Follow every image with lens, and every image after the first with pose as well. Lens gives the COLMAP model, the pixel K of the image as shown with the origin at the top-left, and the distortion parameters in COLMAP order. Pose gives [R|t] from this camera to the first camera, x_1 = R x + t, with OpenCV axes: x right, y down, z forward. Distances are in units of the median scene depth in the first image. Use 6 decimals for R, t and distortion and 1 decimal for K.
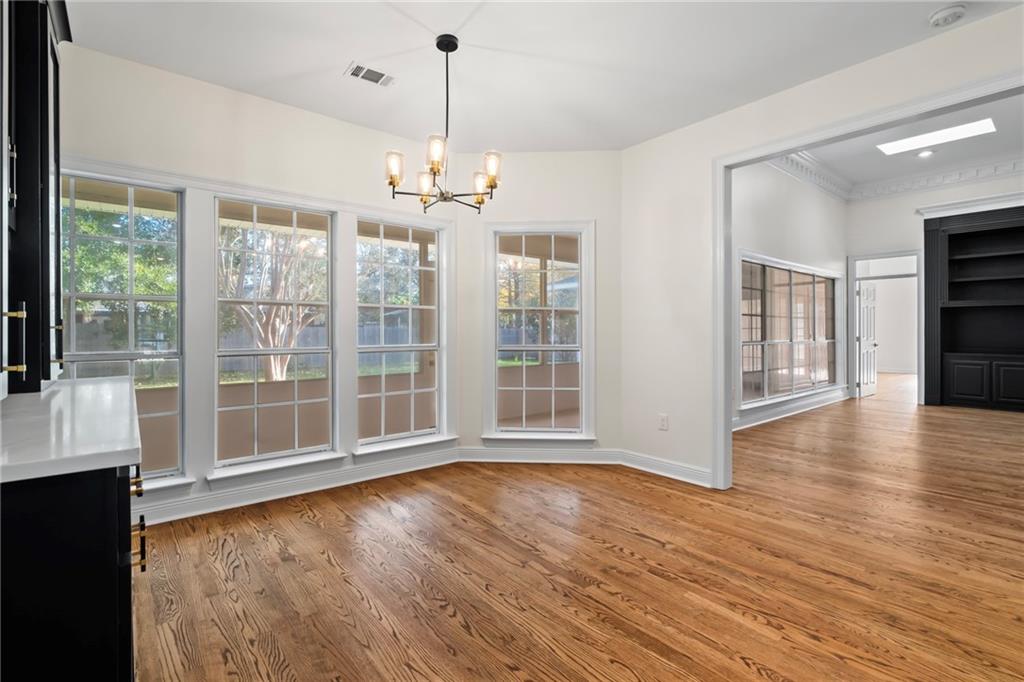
lens RADIAL K [[471.3, 0, 511.3], [0, 471.3, 327.6], [0, 0, 1]] dist [-0.001230, -0.000210]
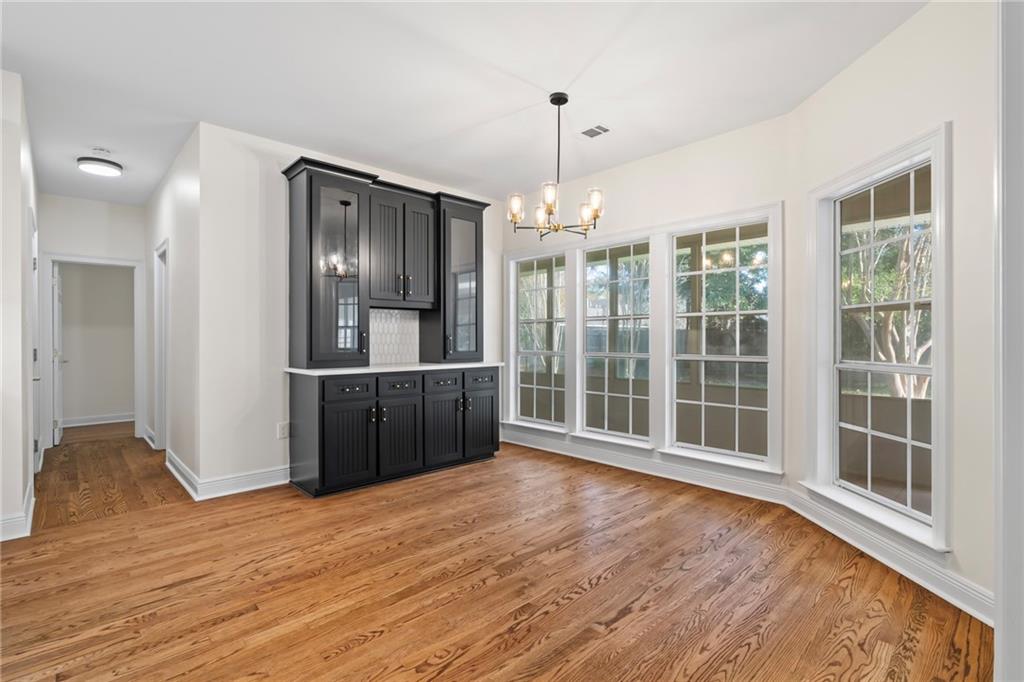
lens RADIAL K [[473.2, 0, 512.0], [0, 473.2, 341.0], [0, 0, 1]] dist [0.000419, 0.000103]
pose [[0.077257, 0.002954, -0.997007, 1.048651], [0.007178, 0.999968, 0.003519, 0.002572], [0.996985, -0.007428, 0.077233, 0.783387]]
